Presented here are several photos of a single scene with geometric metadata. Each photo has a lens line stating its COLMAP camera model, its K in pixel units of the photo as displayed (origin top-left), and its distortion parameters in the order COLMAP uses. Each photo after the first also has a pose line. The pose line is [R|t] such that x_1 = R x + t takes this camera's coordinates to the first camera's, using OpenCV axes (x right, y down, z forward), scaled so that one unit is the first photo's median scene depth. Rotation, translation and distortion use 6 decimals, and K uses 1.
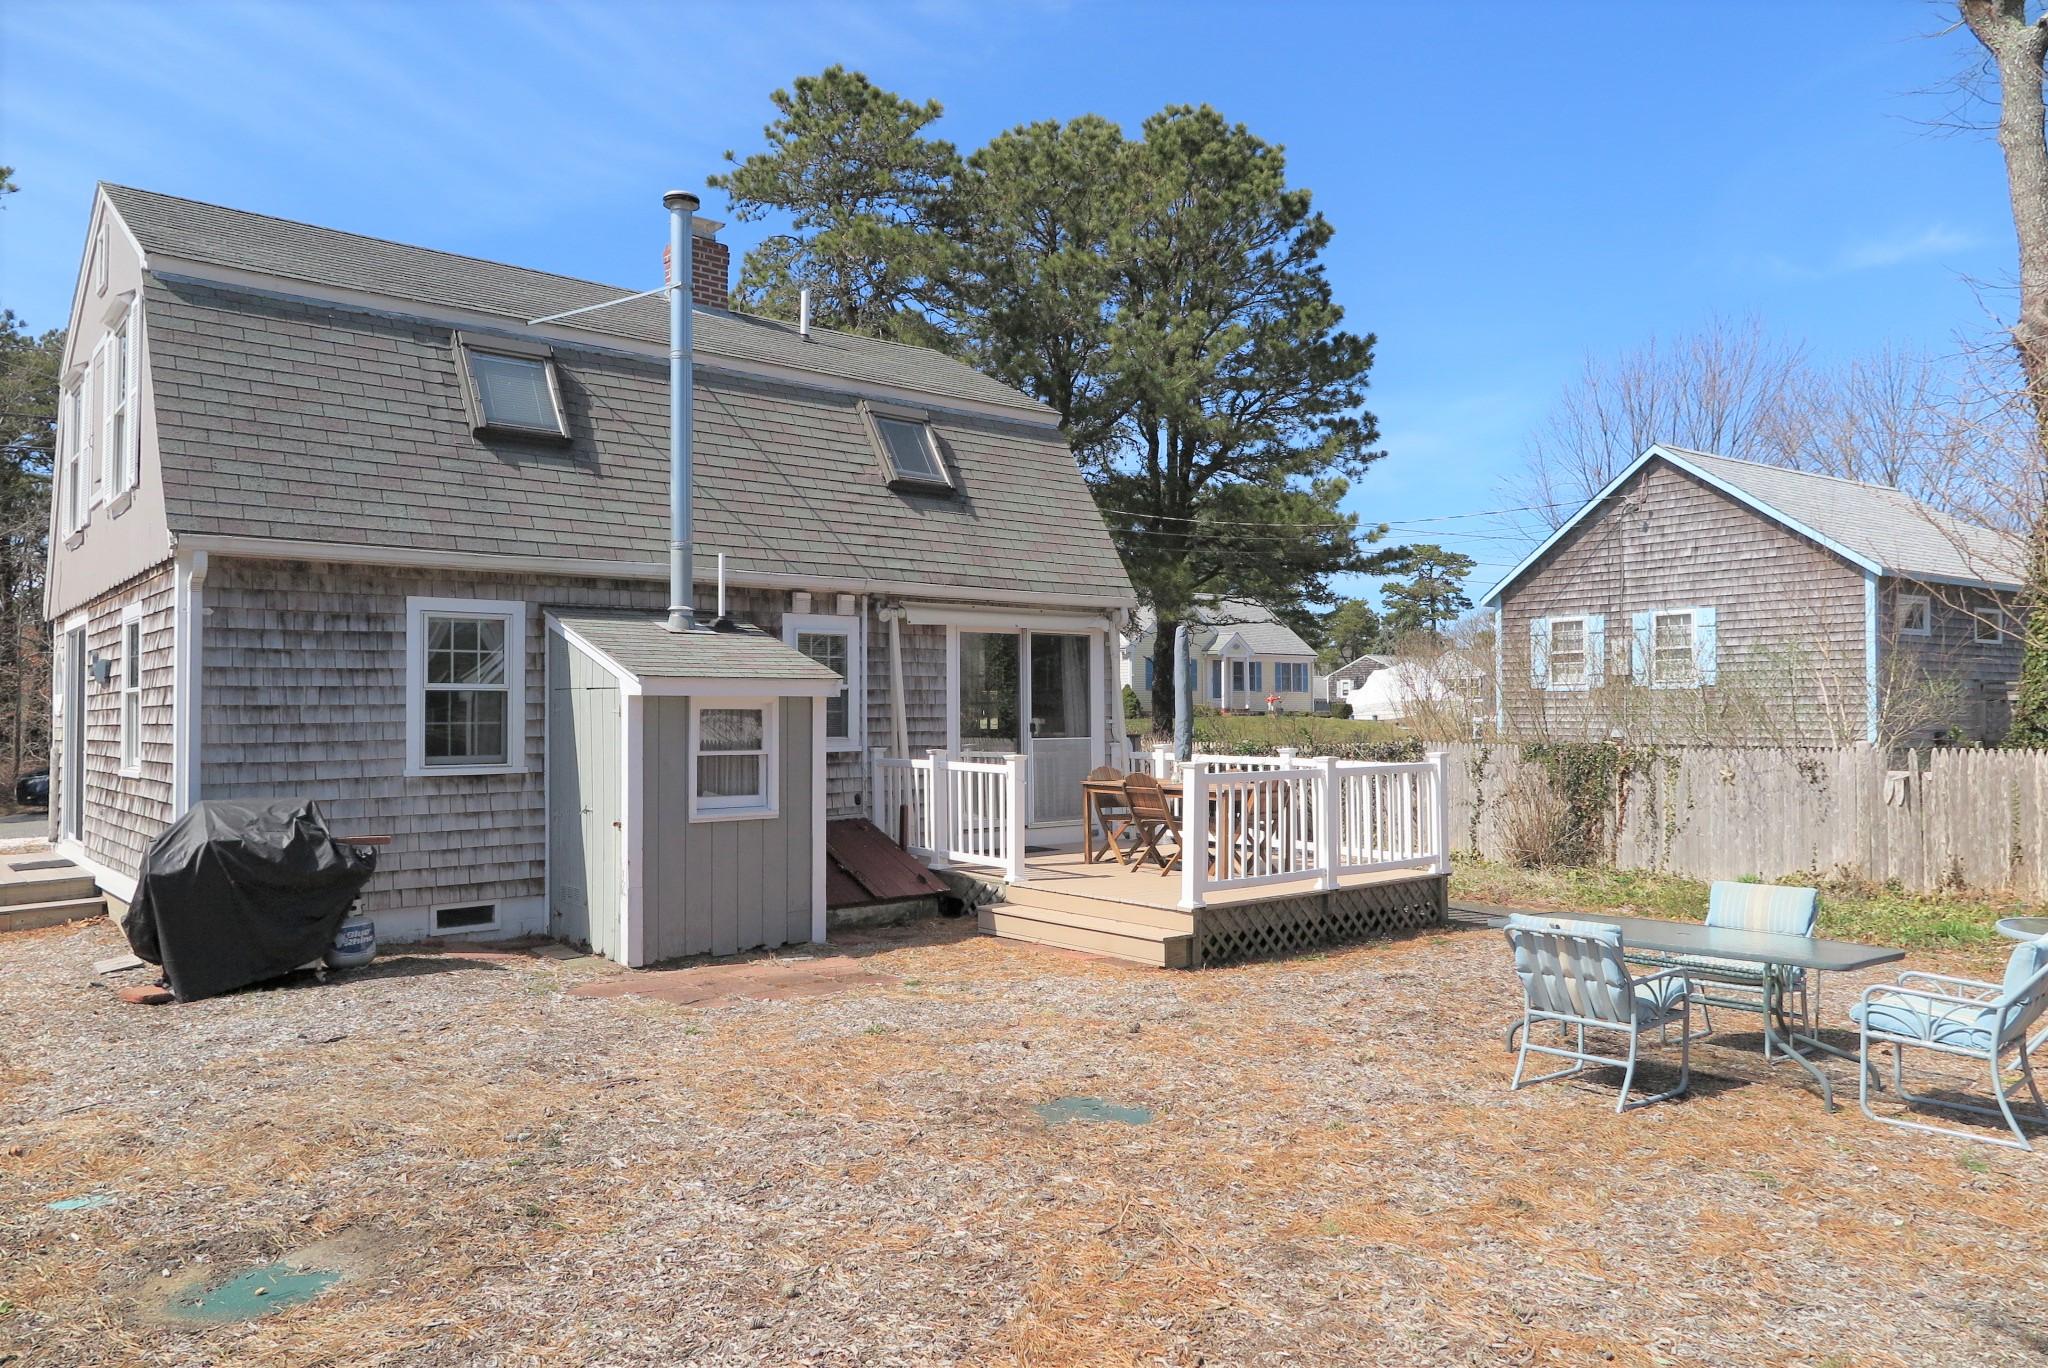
lens RADIAL K [[1474.1, 0, 1024.7], [0, 1474.1, 643.4], [0, 0, 1]] dist [0.053660, 0.000018]
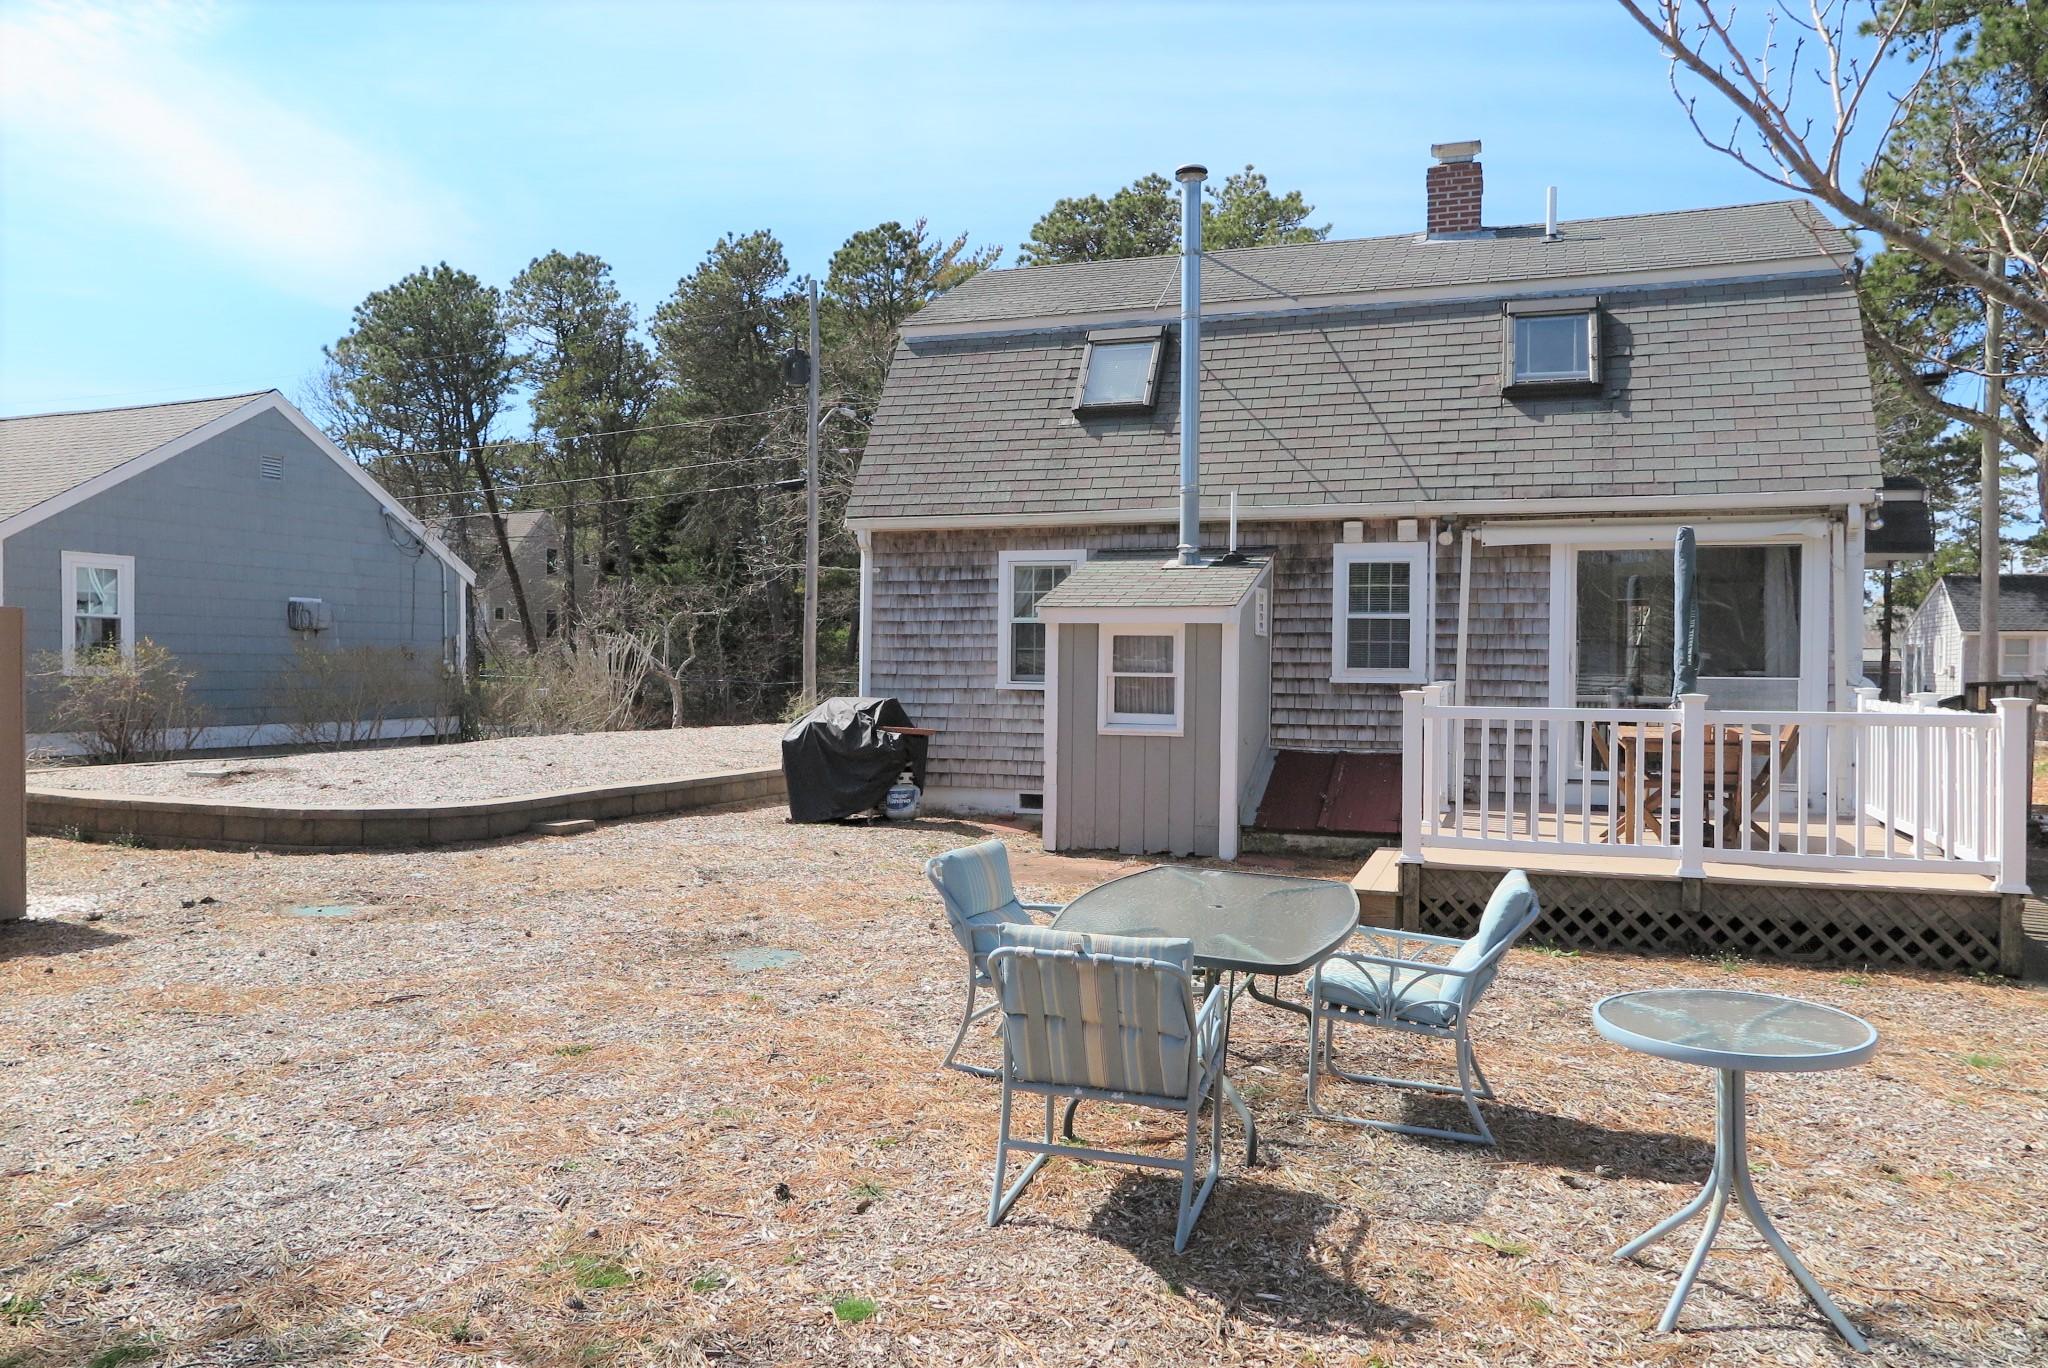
lens RADIAL K [[1394.6, 0, 1024.0], [0, 1394.6, 684.0], [0, 0, 1]] dist [-0.011048, 0.001602]
pose [[0.498604, 0.016123, -0.866680, 0.649212], [0.027510, 0.999029, 0.034412, 0.042744], [0.866393, -0.041000, 0.497677, 0.402404]]
